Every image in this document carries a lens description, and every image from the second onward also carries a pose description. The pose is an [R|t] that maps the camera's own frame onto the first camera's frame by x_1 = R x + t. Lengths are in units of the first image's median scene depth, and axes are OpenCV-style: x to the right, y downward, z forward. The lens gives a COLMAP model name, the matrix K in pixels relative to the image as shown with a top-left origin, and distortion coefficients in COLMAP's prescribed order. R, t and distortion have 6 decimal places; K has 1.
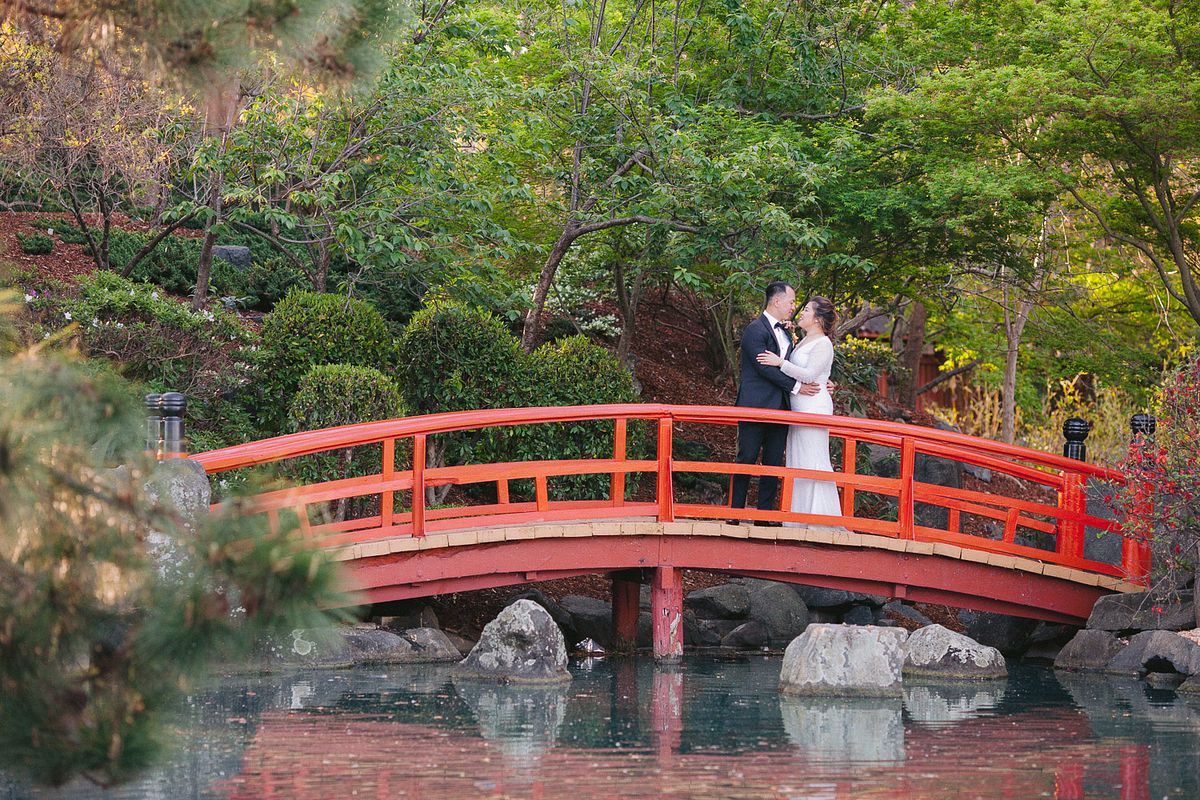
lens RADIAL K [[4558.0, 0, 599.6], [0, 4558.0, 359.4], [0, 0, 1]] dist [0.239767, -2.001769]
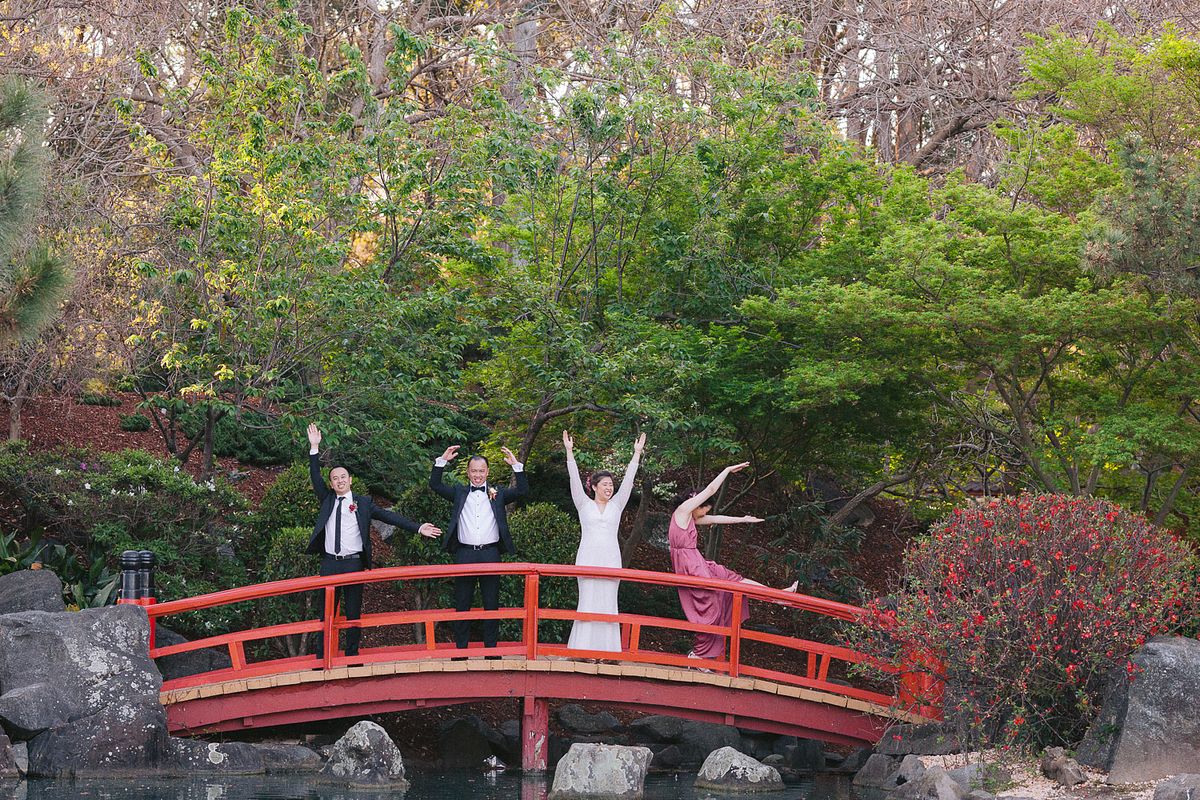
lens RADIAL K [[4558.0, 0, 599.6], [0, 4558.0, 359.4], [0, 0, 1]] dist [0.239767, -2.001769]
pose [[0.989748, 0.003496, -0.142780, 0.207858], [-0.007794, 0.999533, -0.029553, -0.008921], [0.142610, 0.030363, 0.989313, -0.210612]]
